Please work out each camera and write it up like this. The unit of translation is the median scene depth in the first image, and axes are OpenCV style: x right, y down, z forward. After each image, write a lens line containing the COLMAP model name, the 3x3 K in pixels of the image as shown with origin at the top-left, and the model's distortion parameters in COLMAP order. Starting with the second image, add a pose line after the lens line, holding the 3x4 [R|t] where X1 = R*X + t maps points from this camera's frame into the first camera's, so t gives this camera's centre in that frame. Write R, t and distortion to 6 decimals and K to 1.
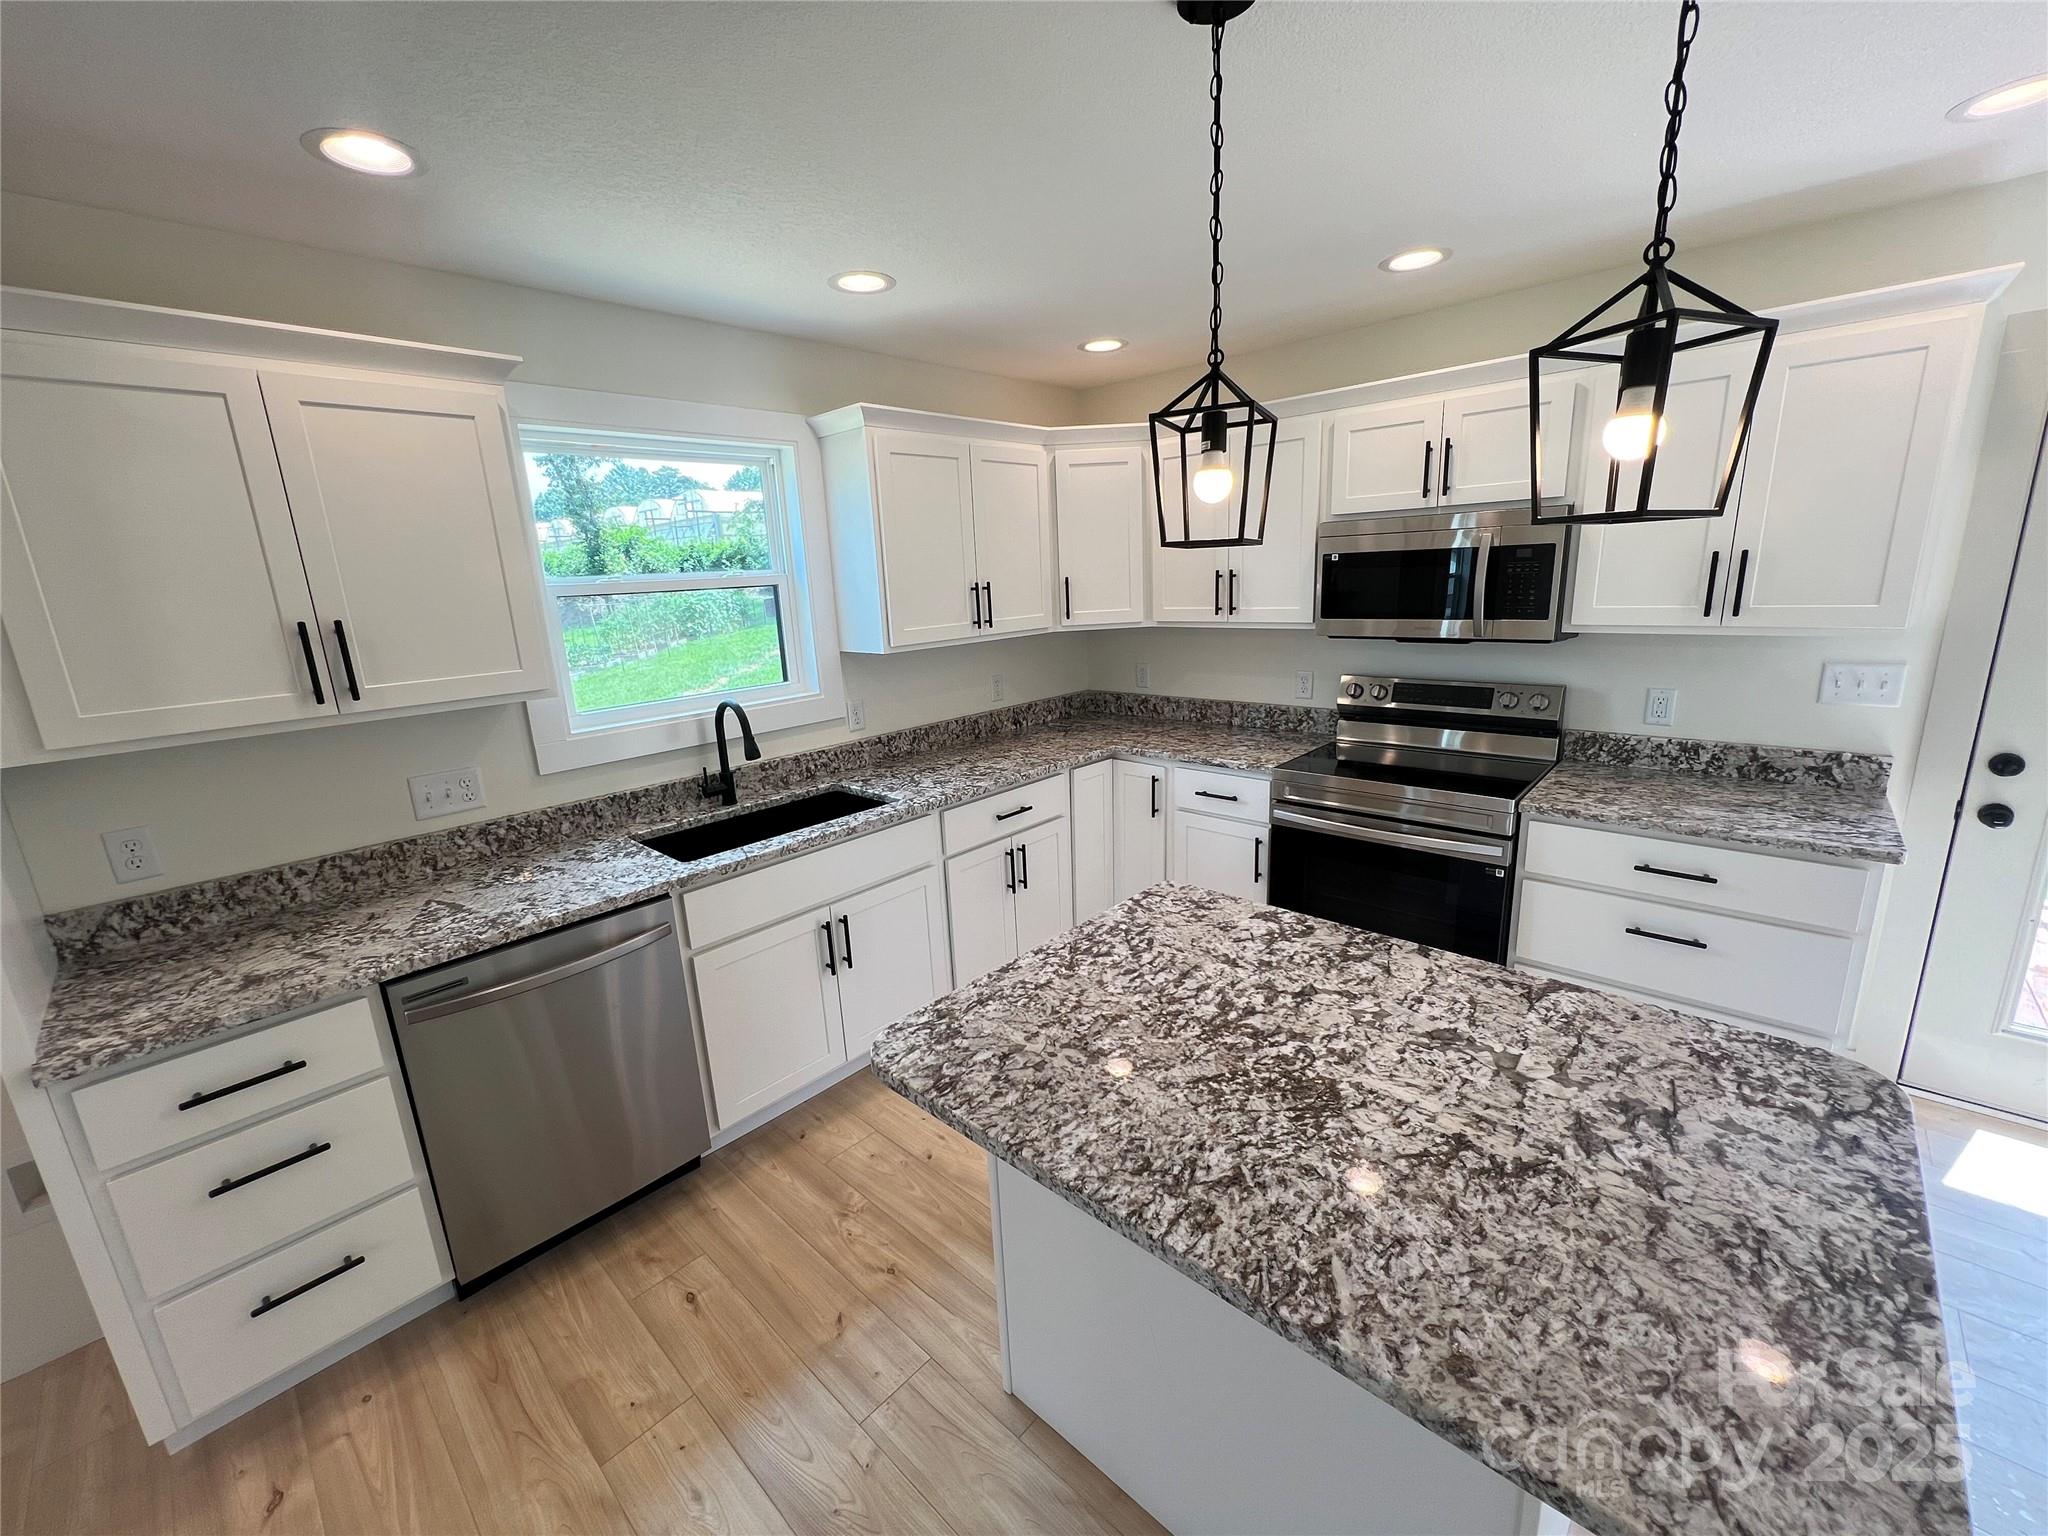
lens RADIAL K [[822.3, 0, 1016.0], [0, 822.3, 766.5], [0, 0, 1]] dist [-0.002874, 0.000824]
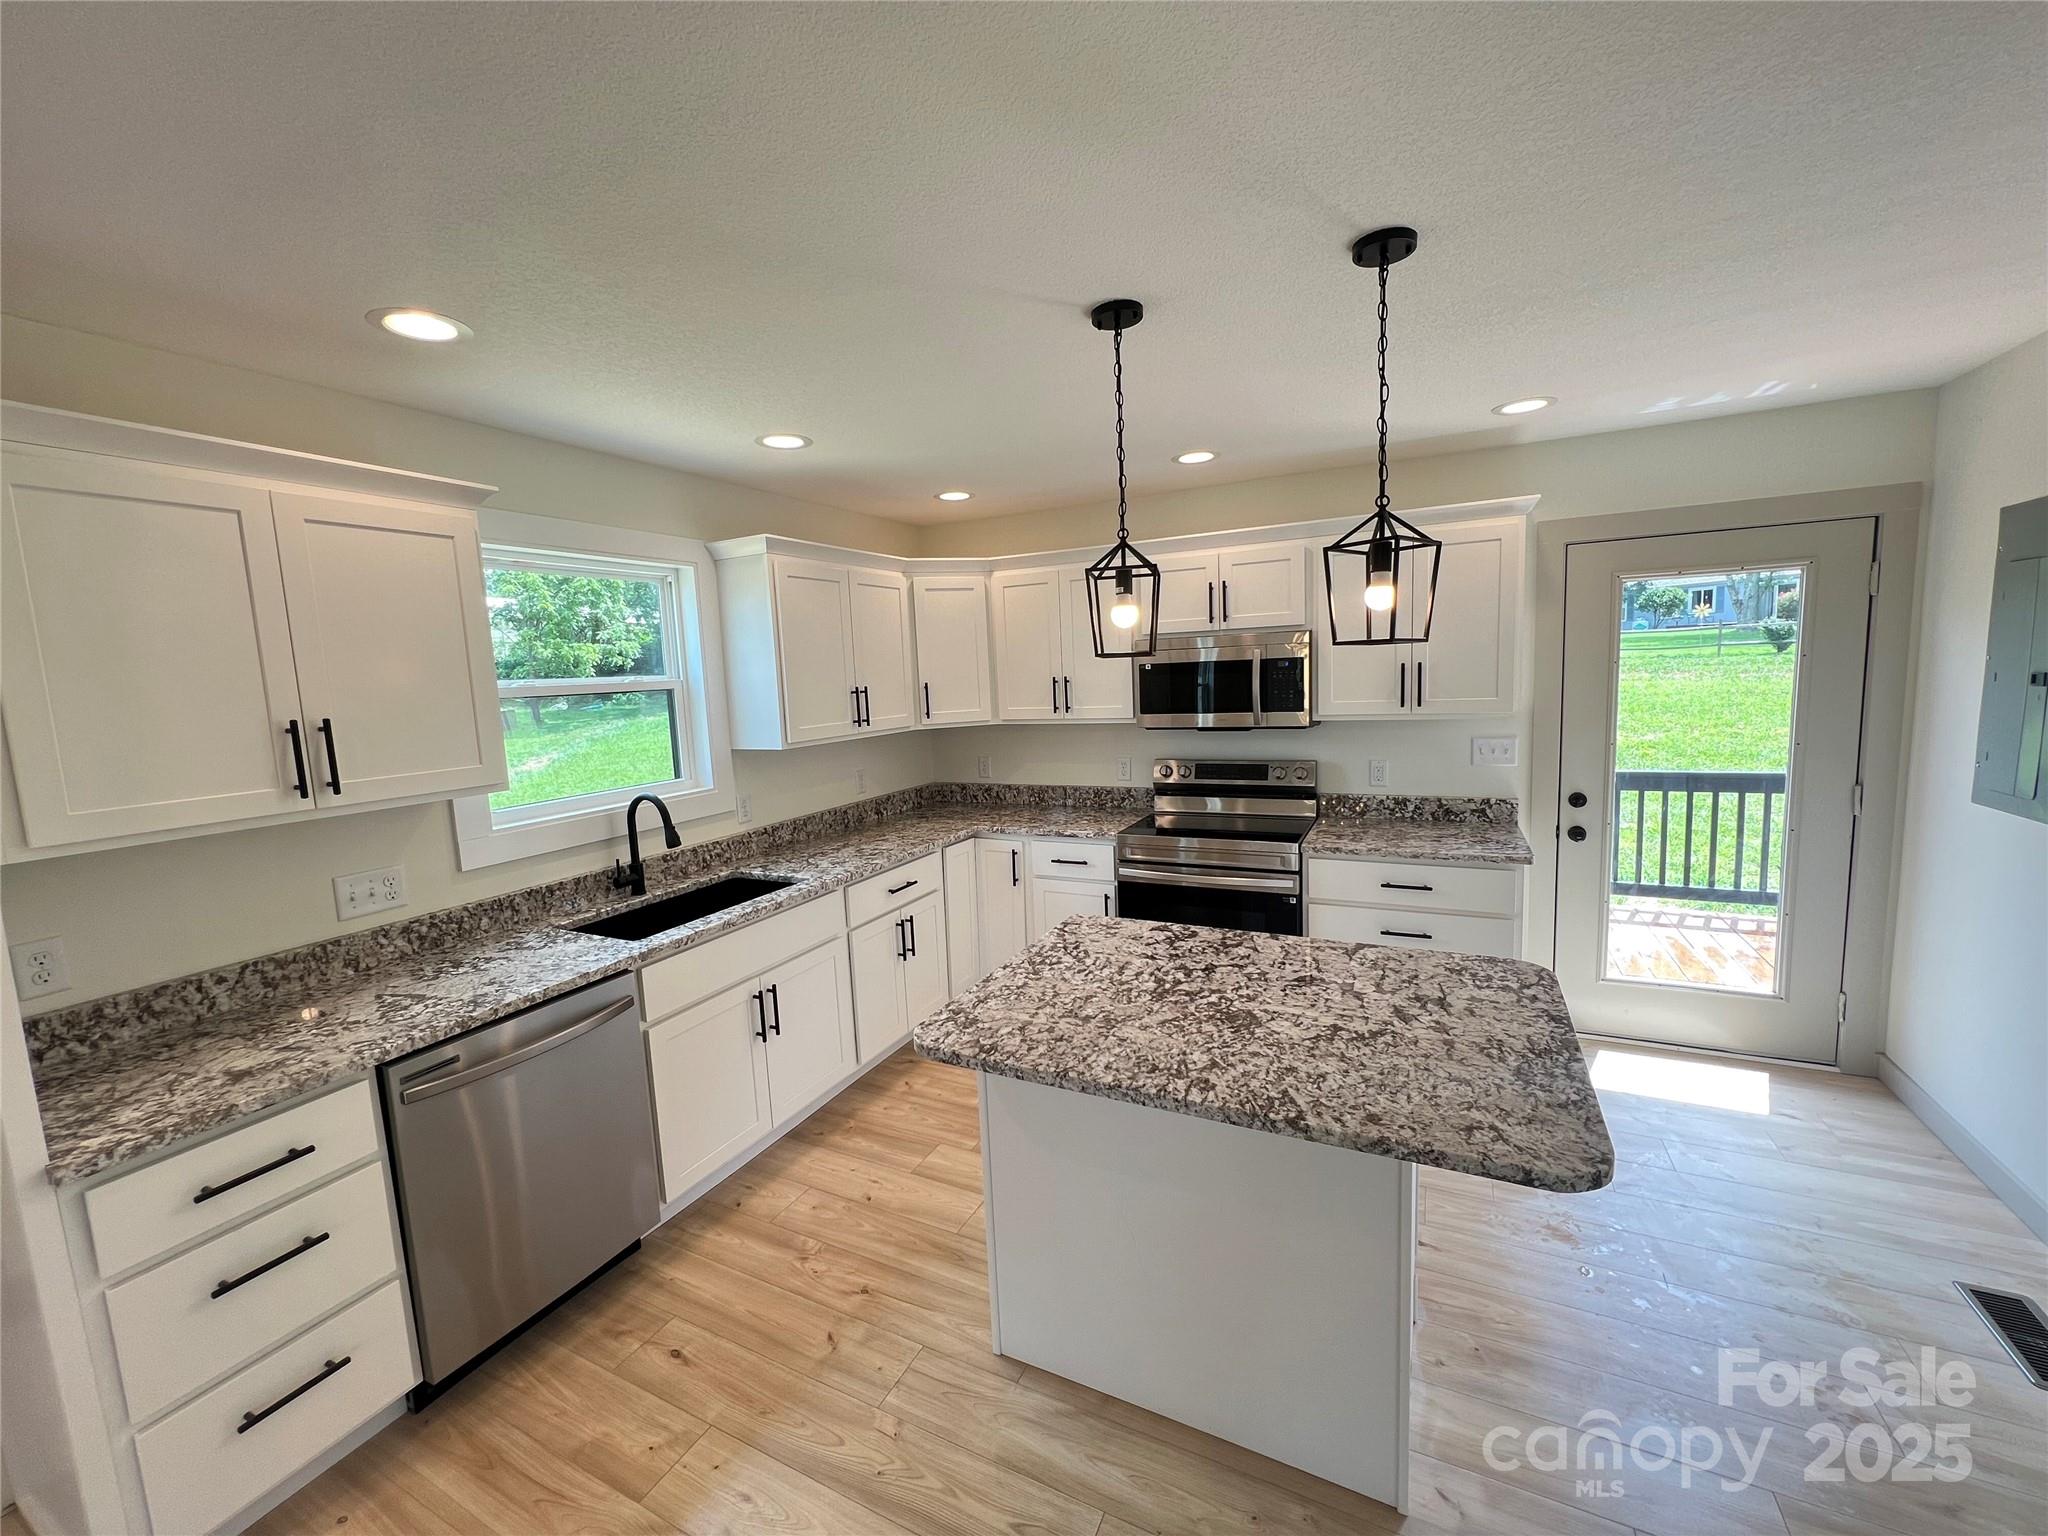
lens RADIAL K [[822.3, 0, 1014.9], [0, 822.3, 766.8], [0, 0, 1]] dist [-0.002874, 0.000824]
pose [[0.961452, -0.028367, 0.273505, -0.249289], [0.063617, 0.990626, -0.120887, 0.061706], [-0.267512, 0.133627, 0.954244, -0.215098]]
